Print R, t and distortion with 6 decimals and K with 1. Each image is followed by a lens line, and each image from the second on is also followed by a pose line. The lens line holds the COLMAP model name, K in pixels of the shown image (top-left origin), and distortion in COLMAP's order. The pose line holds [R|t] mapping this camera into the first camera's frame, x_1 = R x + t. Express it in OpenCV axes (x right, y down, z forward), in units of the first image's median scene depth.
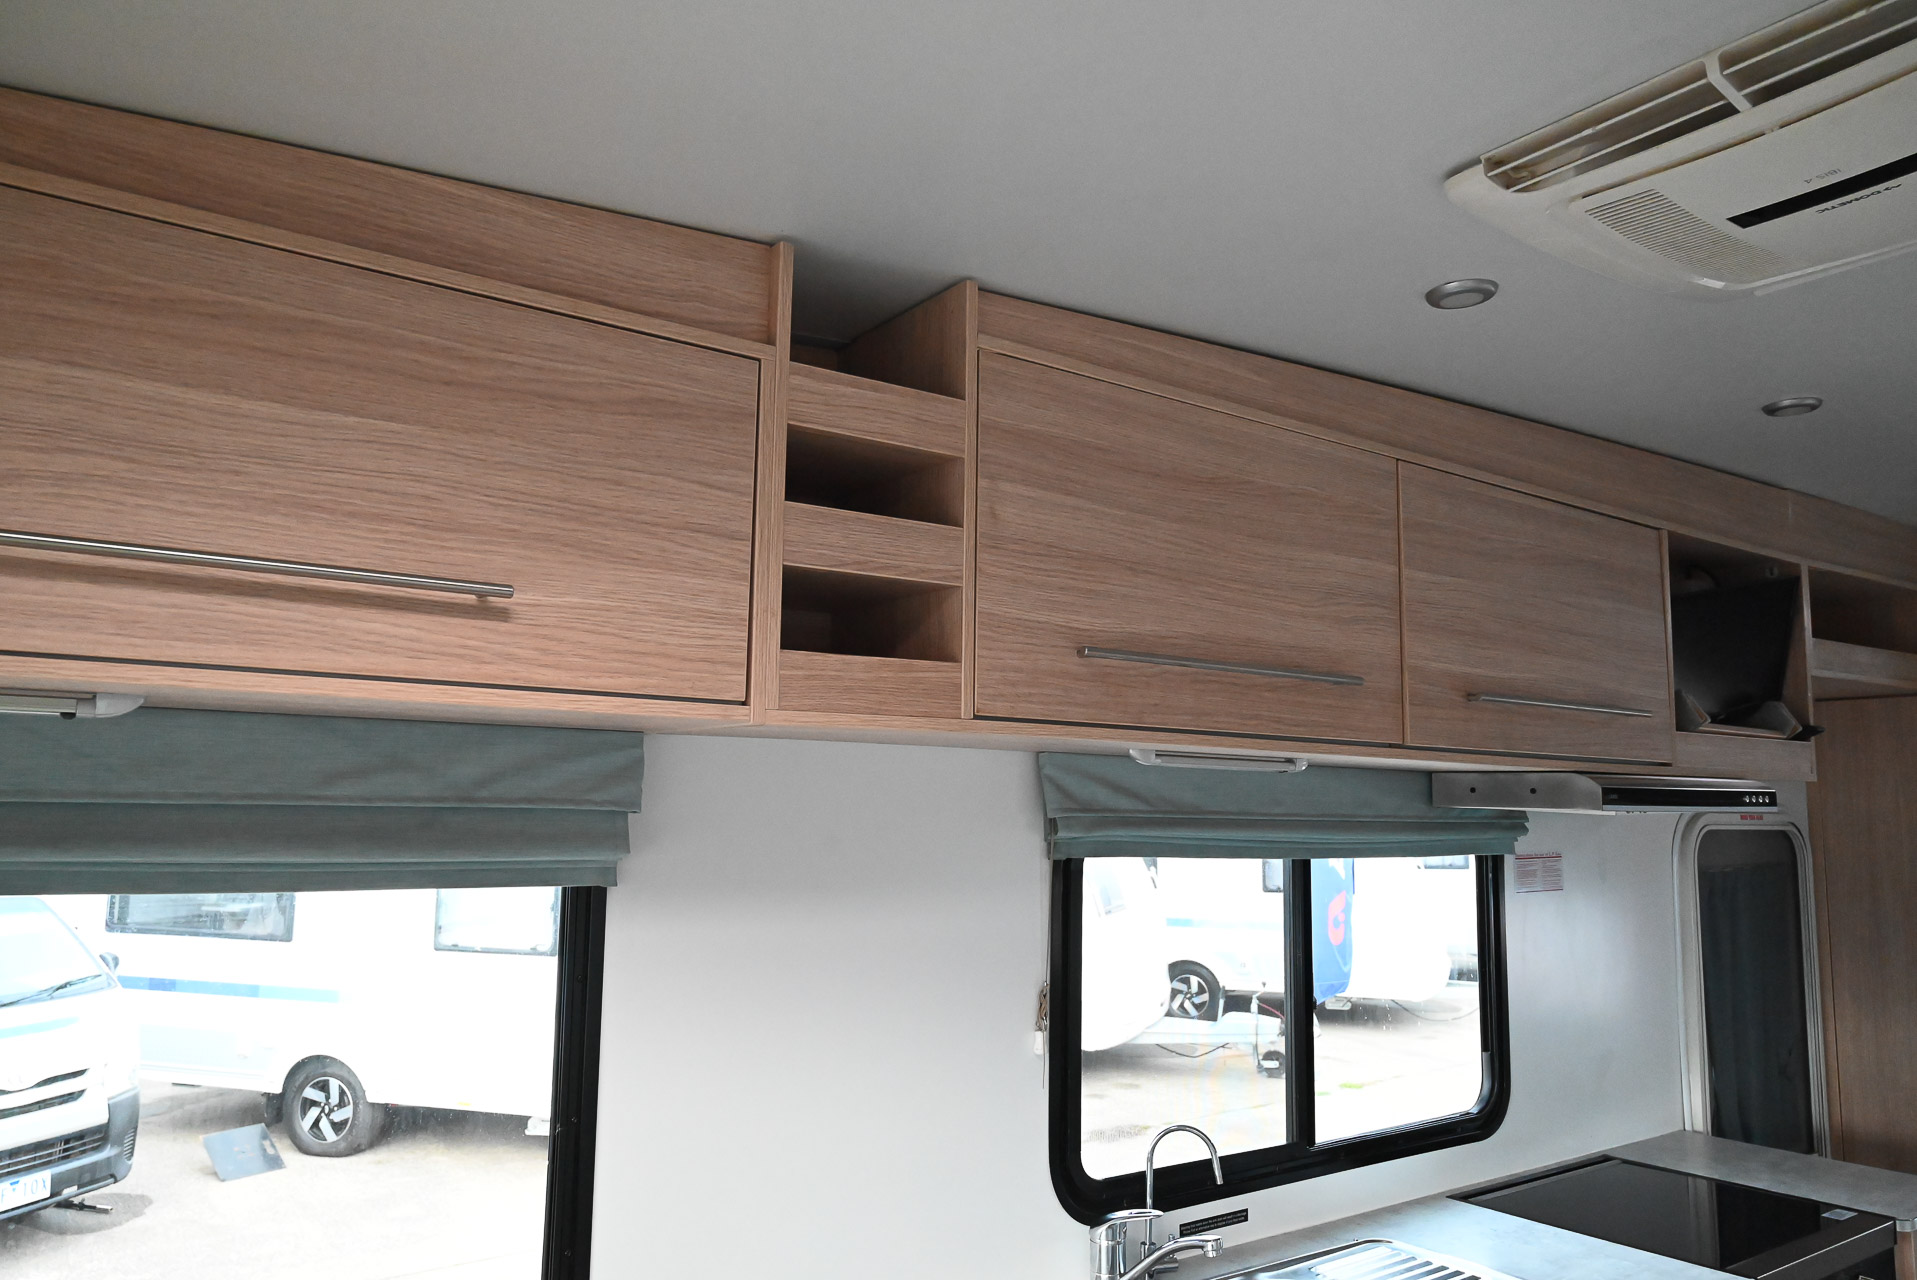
lens RADIAL K [[1347.2, 0, 958.5], [0, 1347.2, 640.0], [0, 0, 1]] dist [-0.009464, 0.005353]
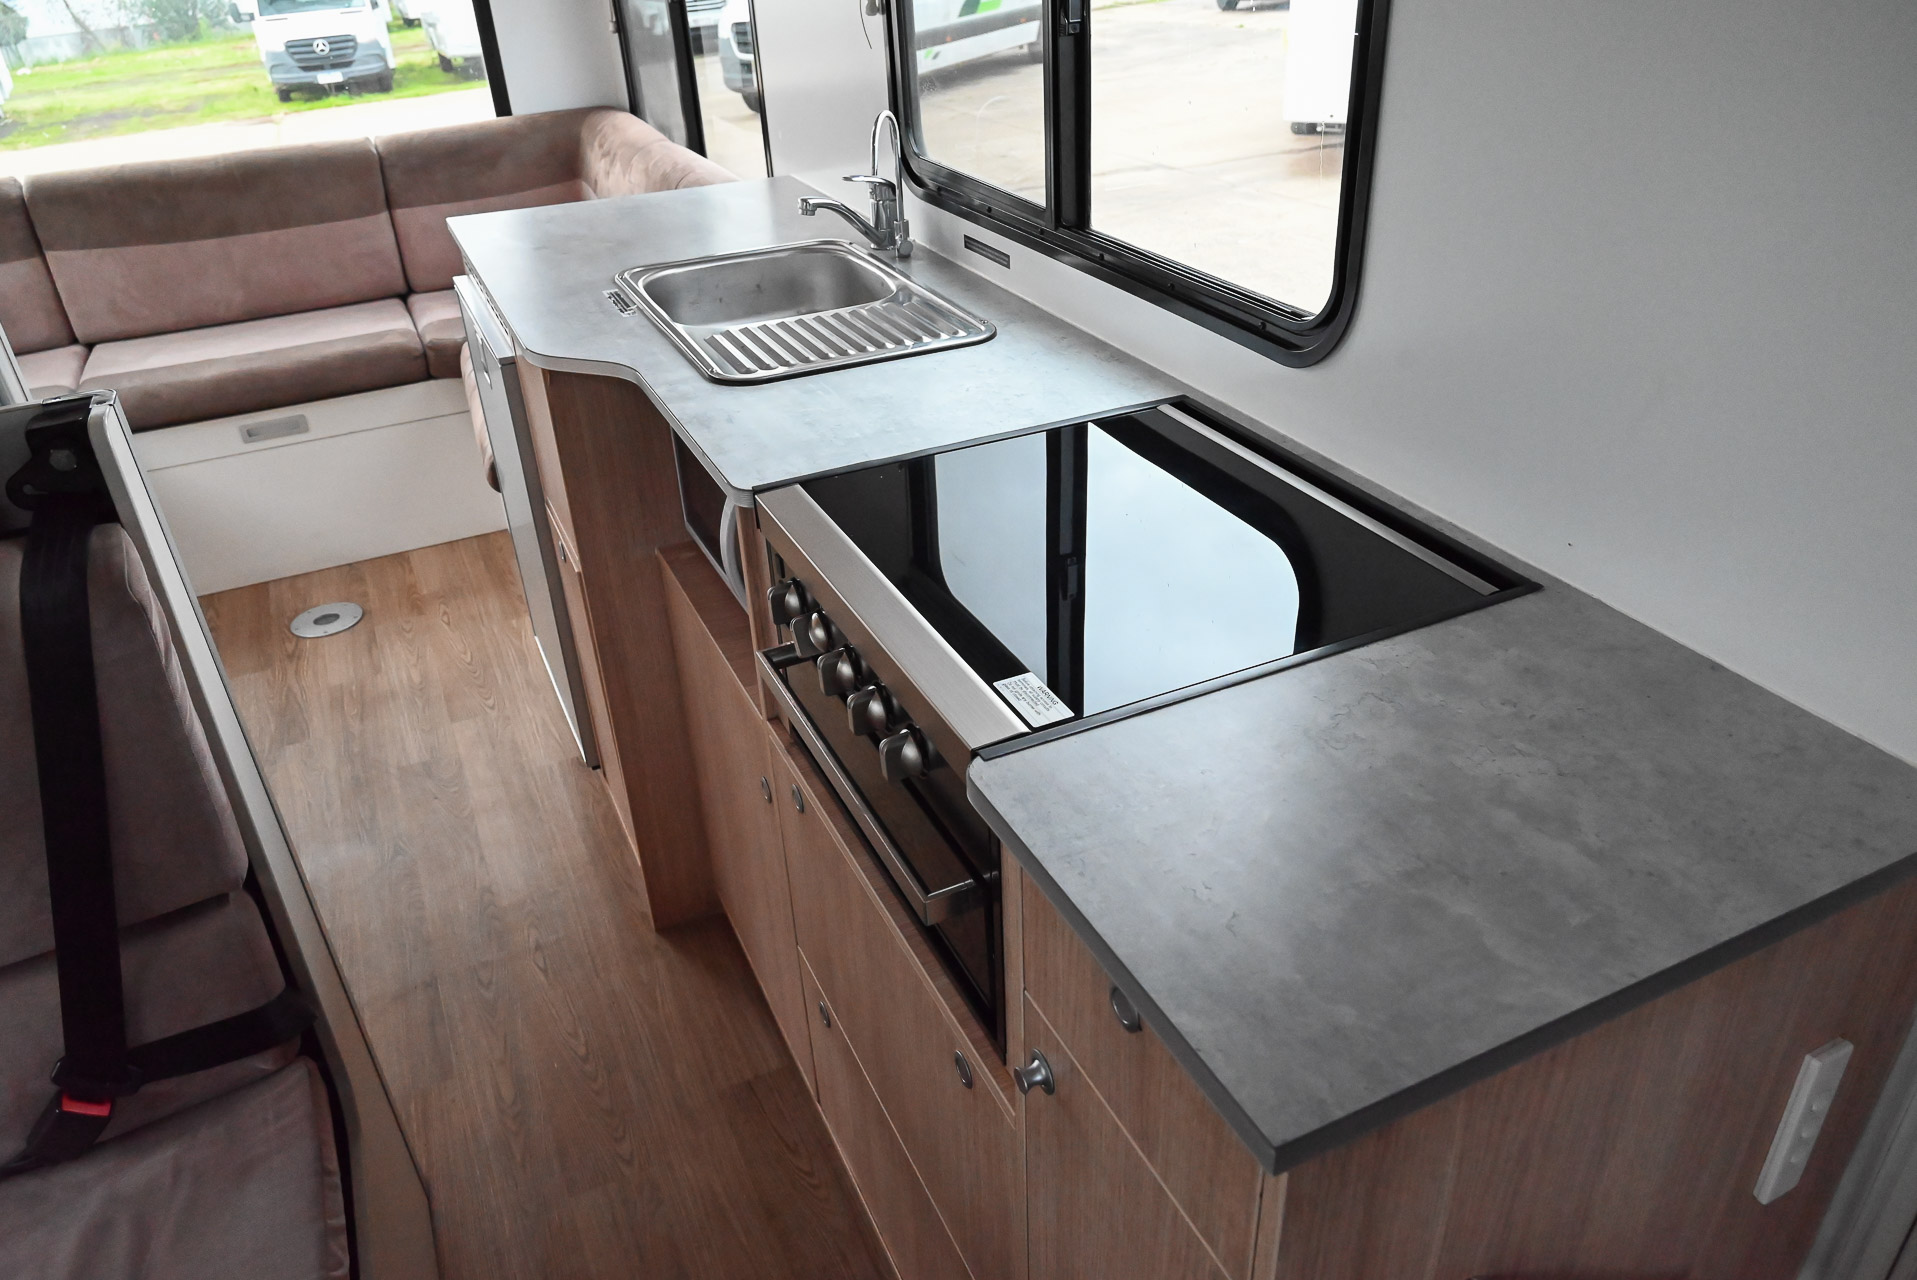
lens RADIAL K [[1347.2, 0, 958.5], [0, 1347.2, 640.0], [0, 0, 1]] dist [-0.009464, 0.005353]
pose [[-0.179185, 0.492194, -0.851844, 1.078376], [0.173045, 0.868126, 0.465202, 0.216092], [0.968477, -0.064050, -0.240727, 1.133418]]
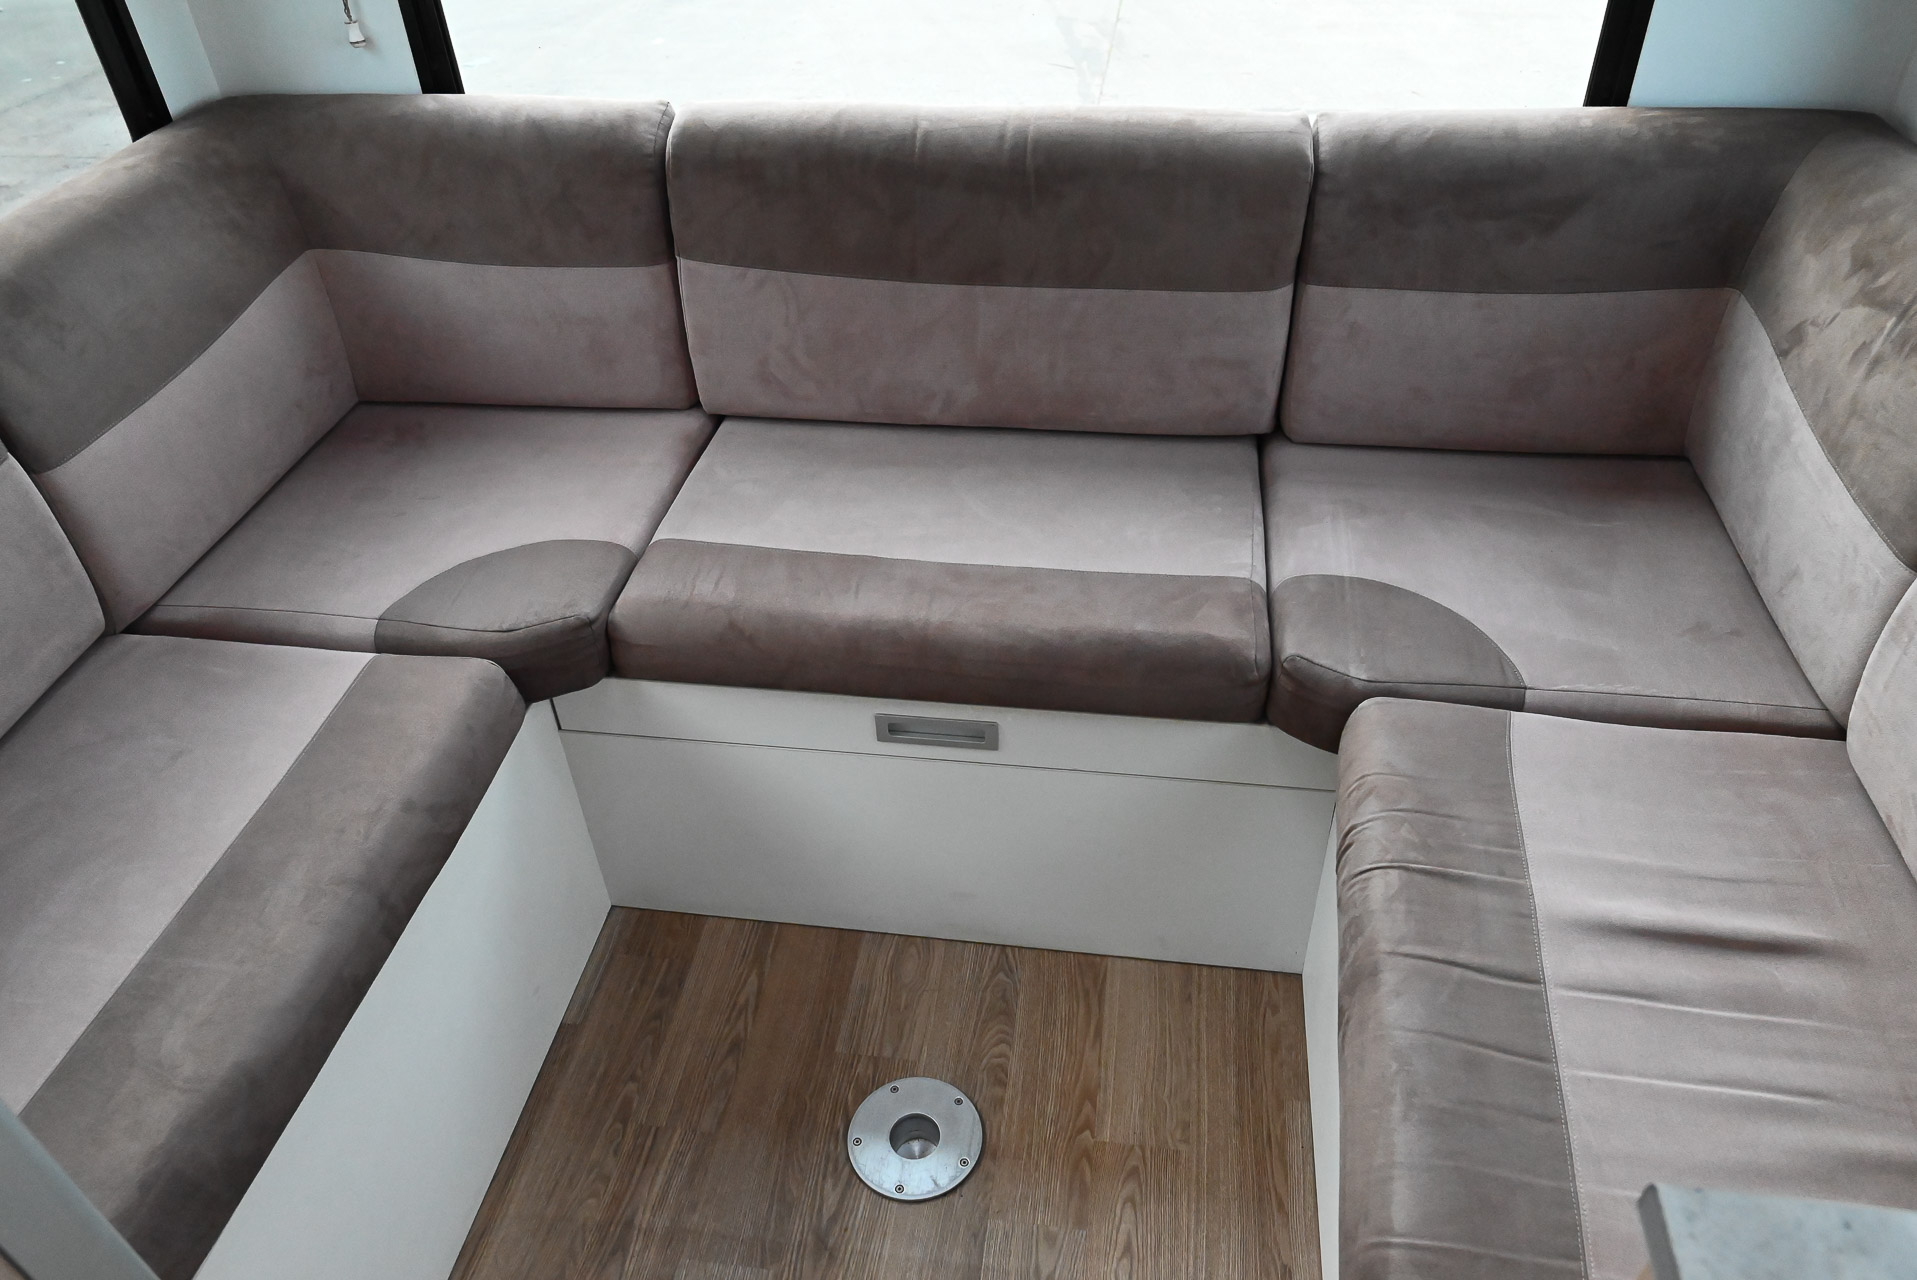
lens RADIAL K [[1347.2, 0, 958.5], [0, 1347.2, 640.0], [0, 0, 1]] dist [-0.009464, 0.005353]
pose [[-0.689493, 0.460301, -0.559216, 0.378246], [0.118192, 0.833241, 0.540129, 0.150653], [0.714584, 0.306320, -0.628918, 0.631816]]
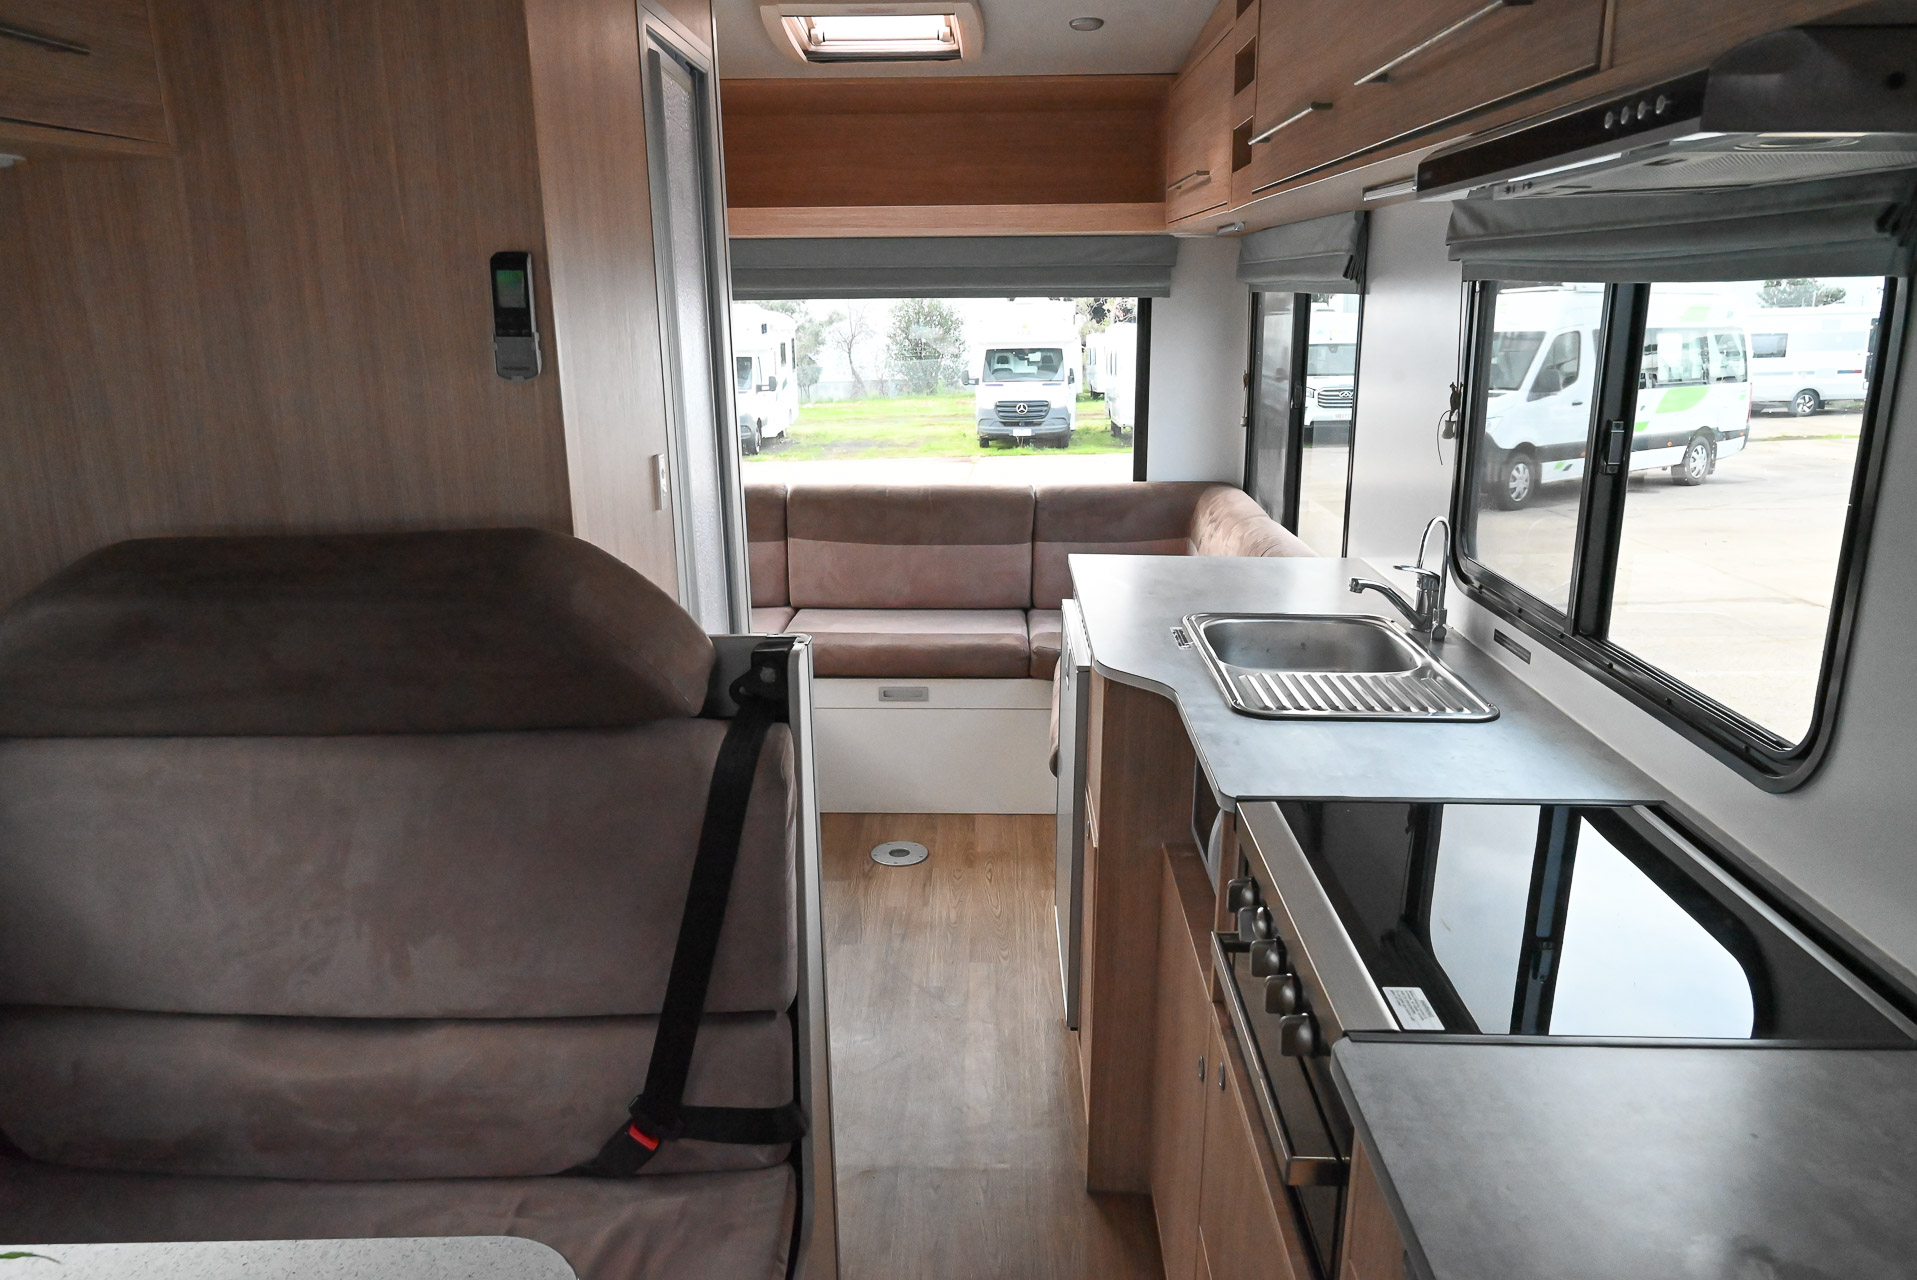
lens RADIAL K [[1347.2, 0, 958.5], [0, 1347.2, 640.0], [0, 0, 1]] dist [-0.009464, 0.005353]
pose [[-0.601576, 0.194633, -0.774741, 1.183443], [0.101822, 0.980635, 0.167295, 0.202002], [0.792299, 0.021755, -0.609745, 1.224639]]
